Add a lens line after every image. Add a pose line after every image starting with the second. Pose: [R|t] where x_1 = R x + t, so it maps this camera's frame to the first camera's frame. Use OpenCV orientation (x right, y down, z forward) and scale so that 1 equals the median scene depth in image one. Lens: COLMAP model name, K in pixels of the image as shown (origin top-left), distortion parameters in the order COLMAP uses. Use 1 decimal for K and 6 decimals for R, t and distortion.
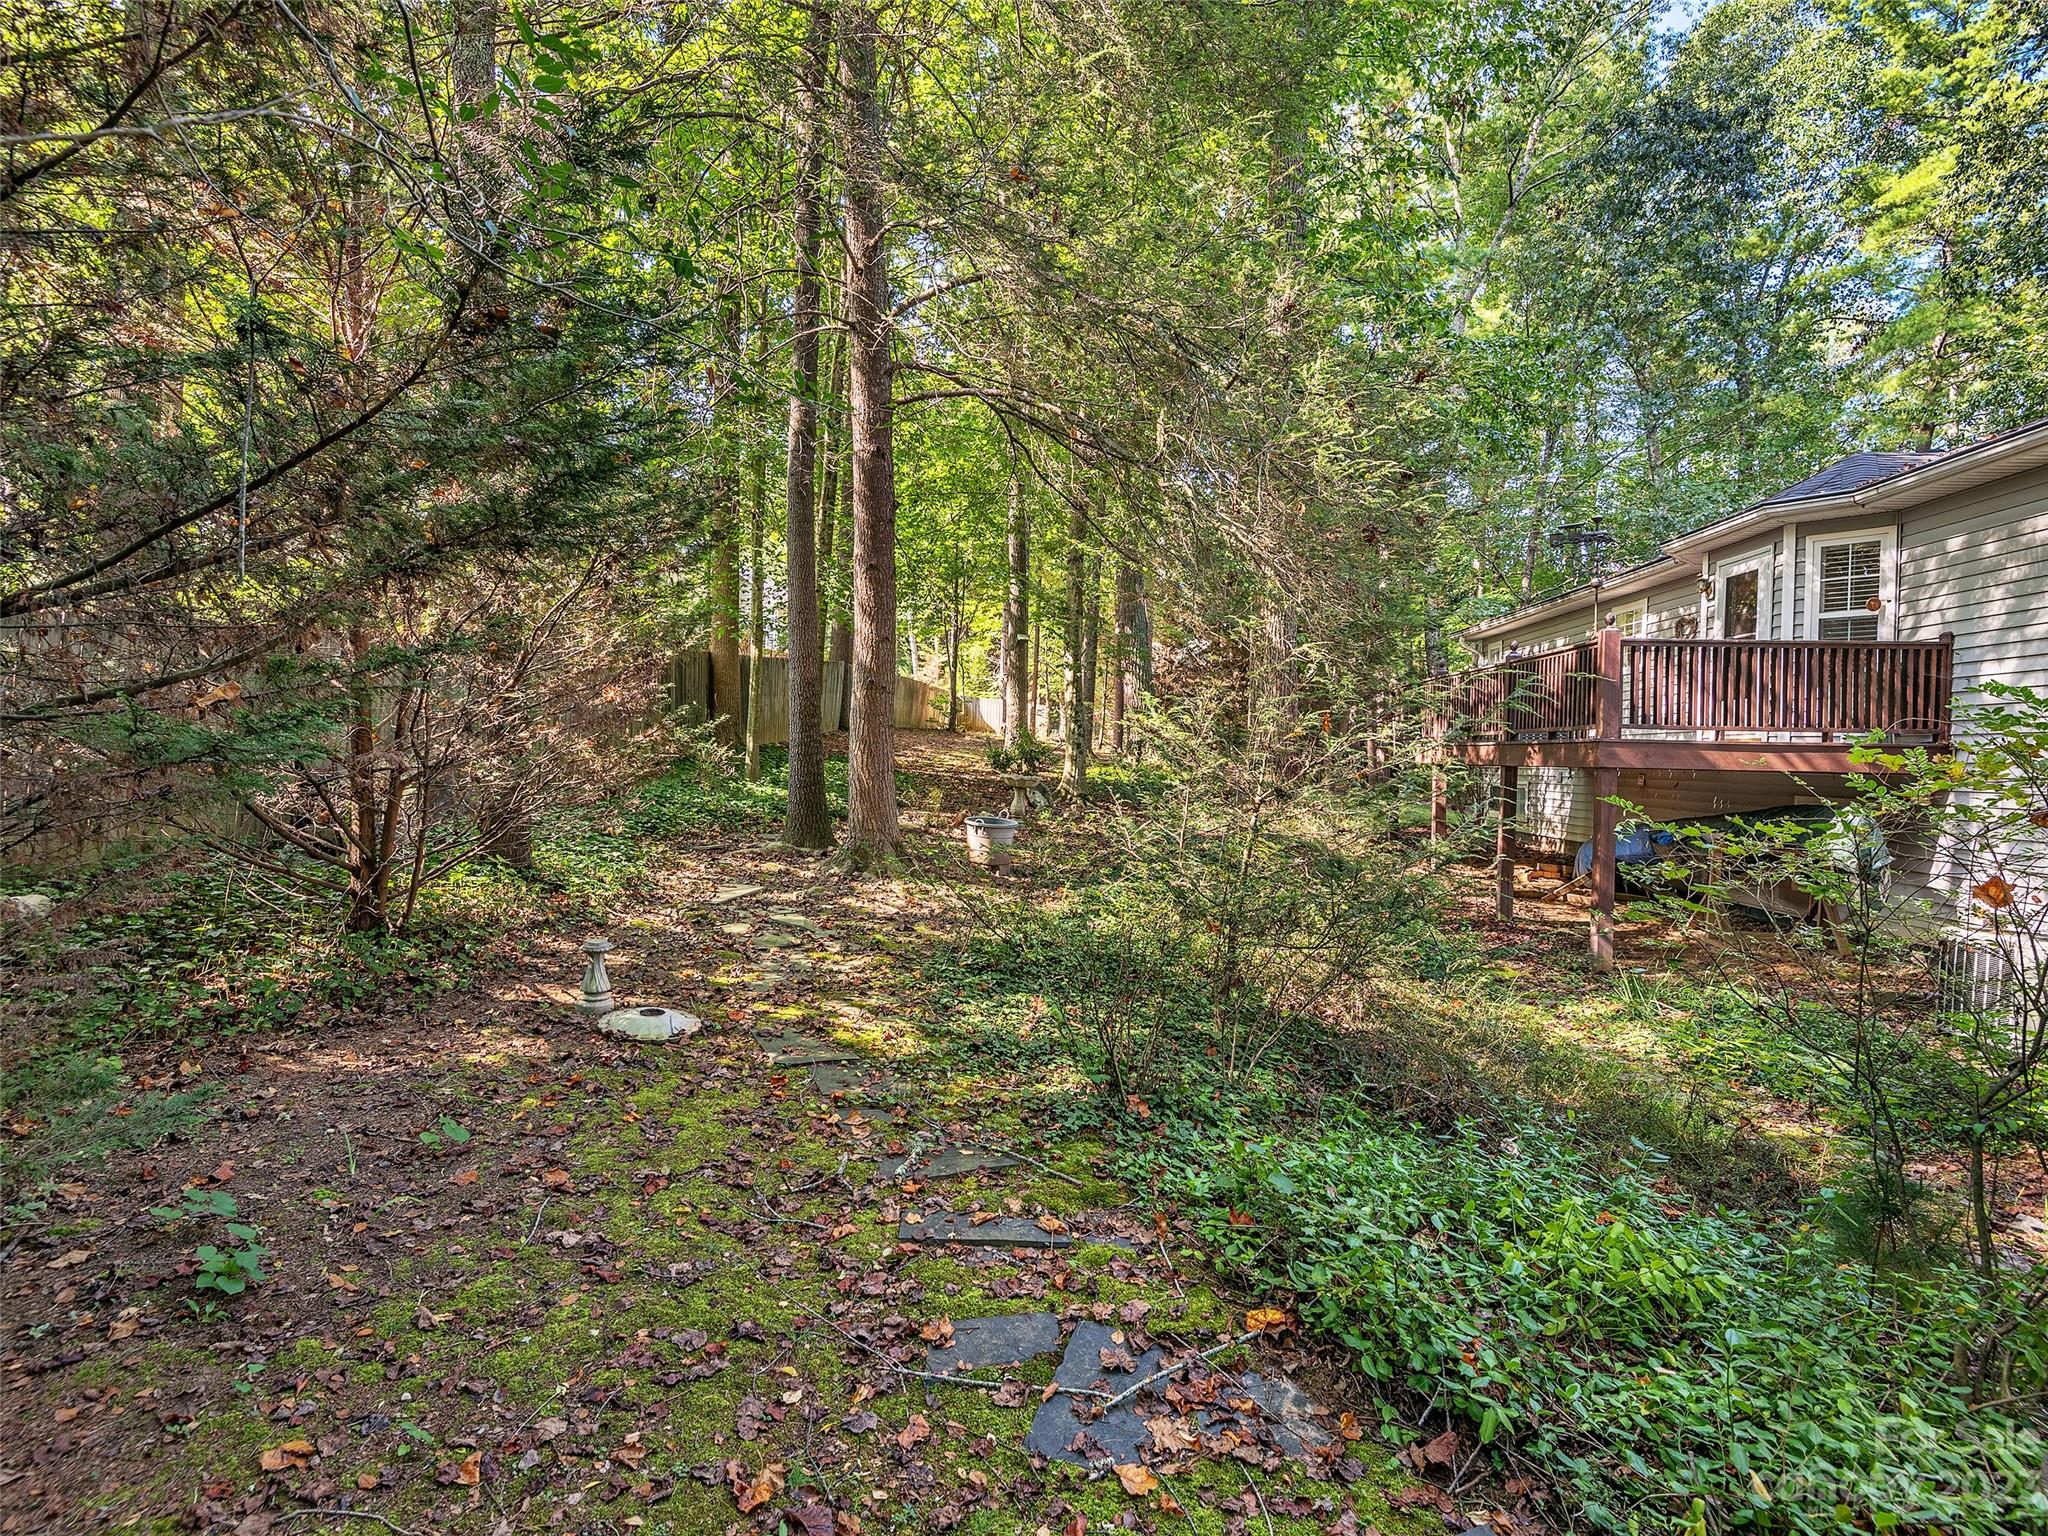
lens RADIAL K [[1072.7, 0, 1024.0], [0, 1072.7, 768.0], [0, 0, 1]] dist [0.005955, -0.000177]
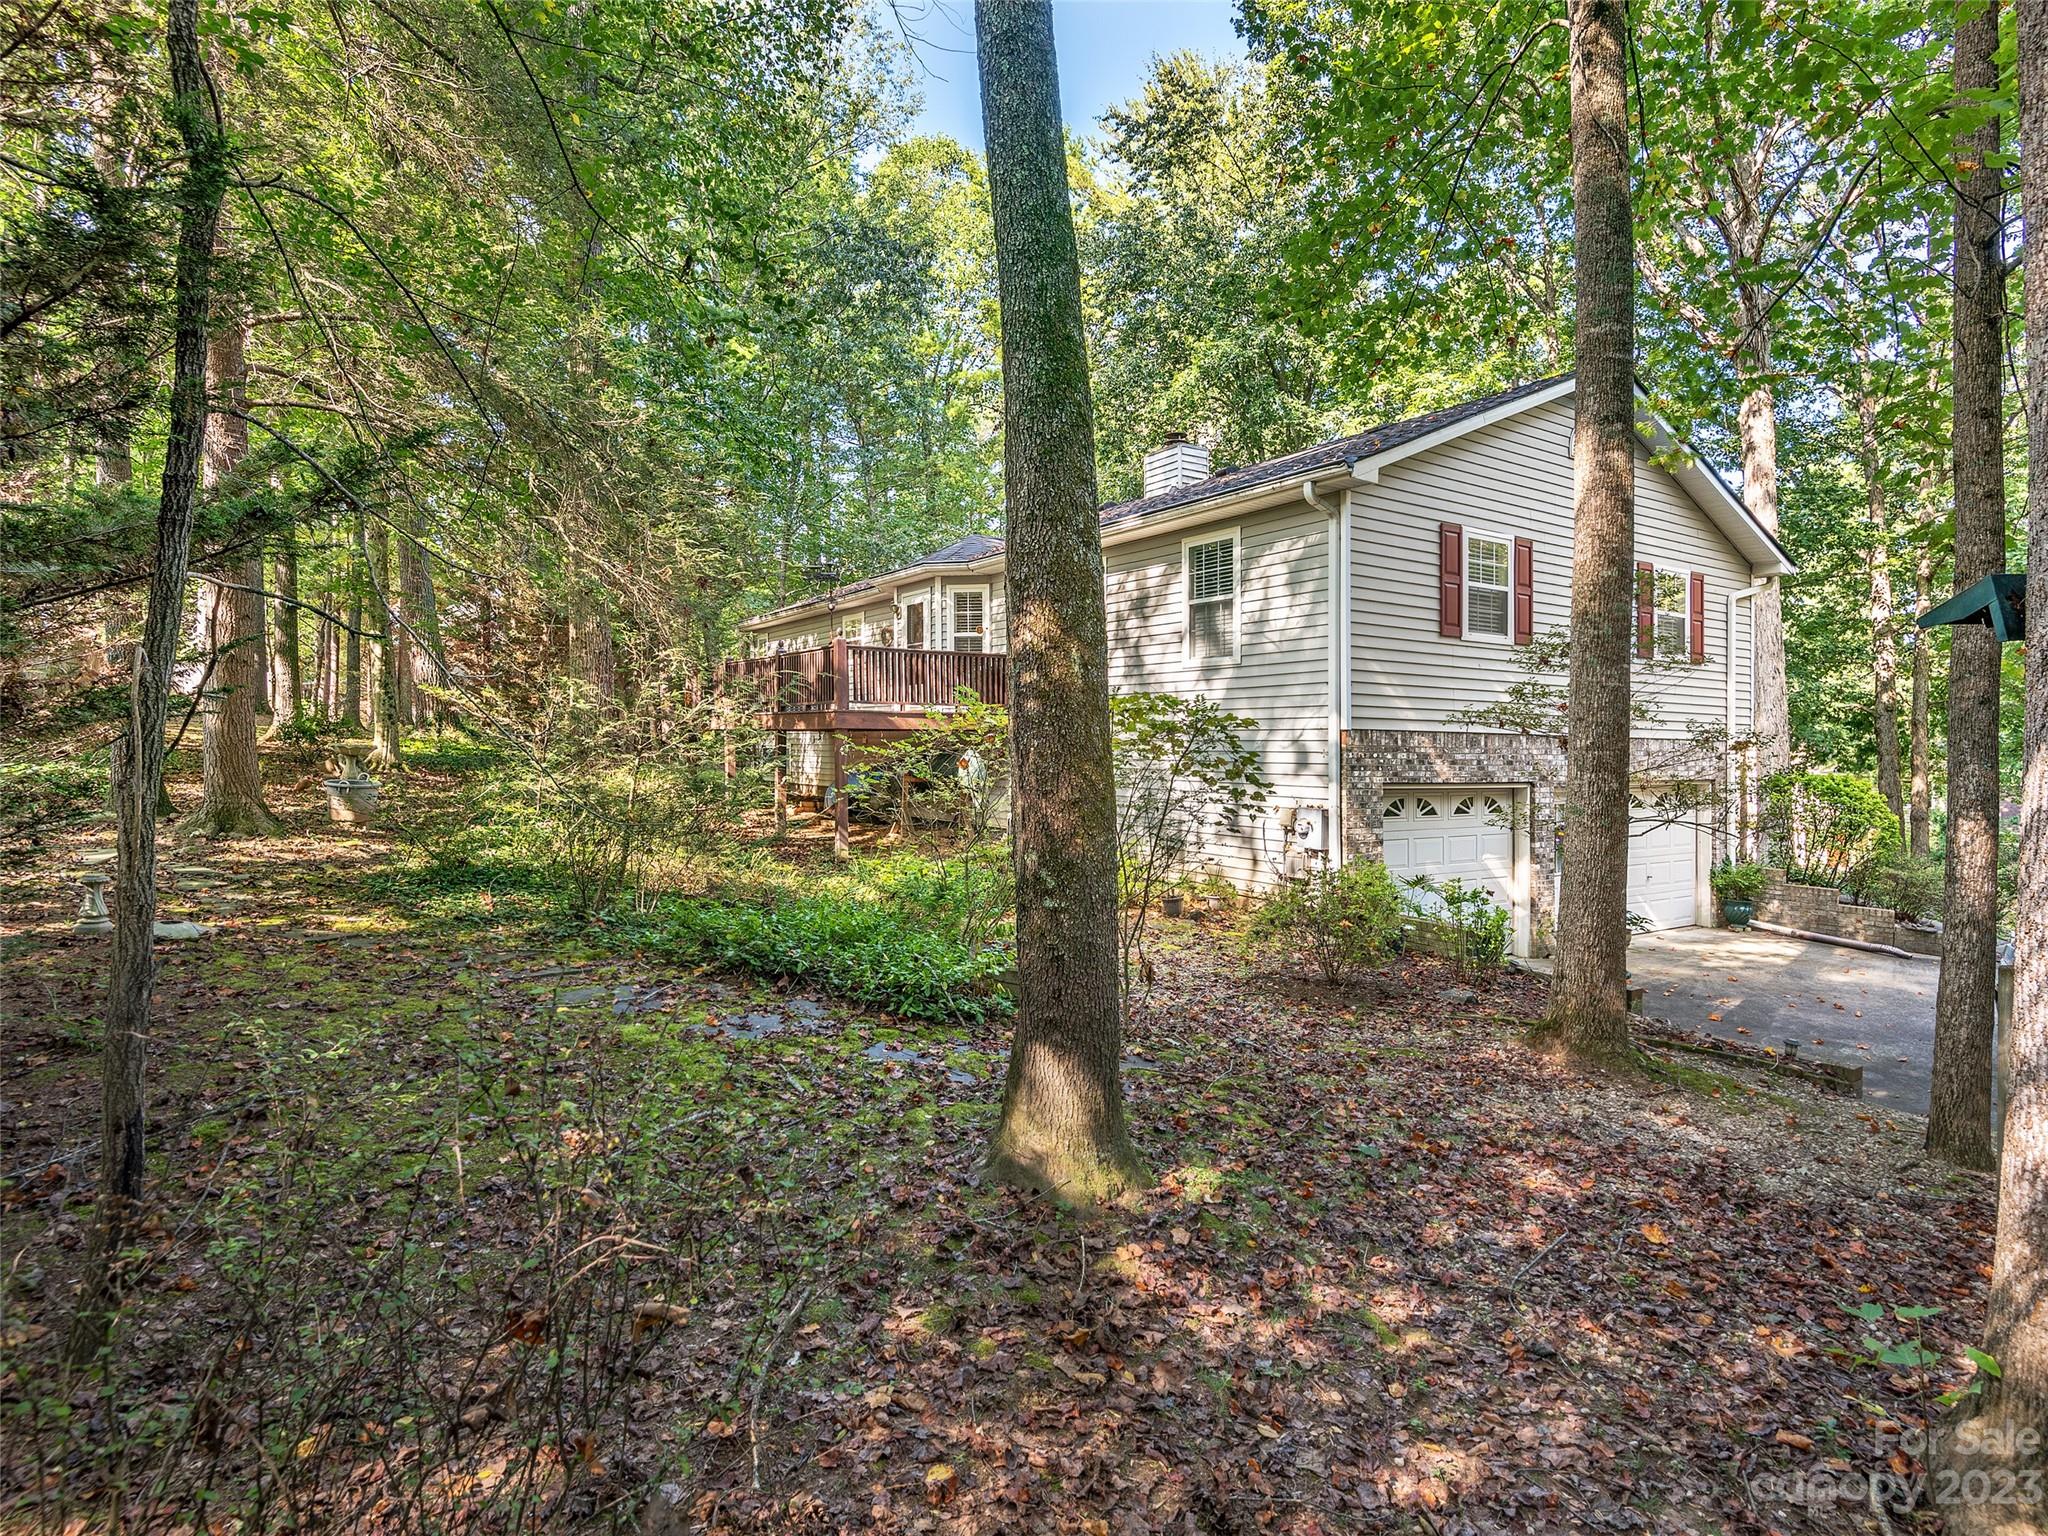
lens RADIAL K [[1072.7, 0, 1024.0], [0, 1072.7, 768.0], [0, 0, 1]] dist [0.005955, -0.000177]
pose [[0.787844, -0.036799, 0.614774, -0.178631], [0.027796, 0.999321, 0.024196, 0.023385], [-0.615247, -0.001975, 0.788332, -0.334386]]
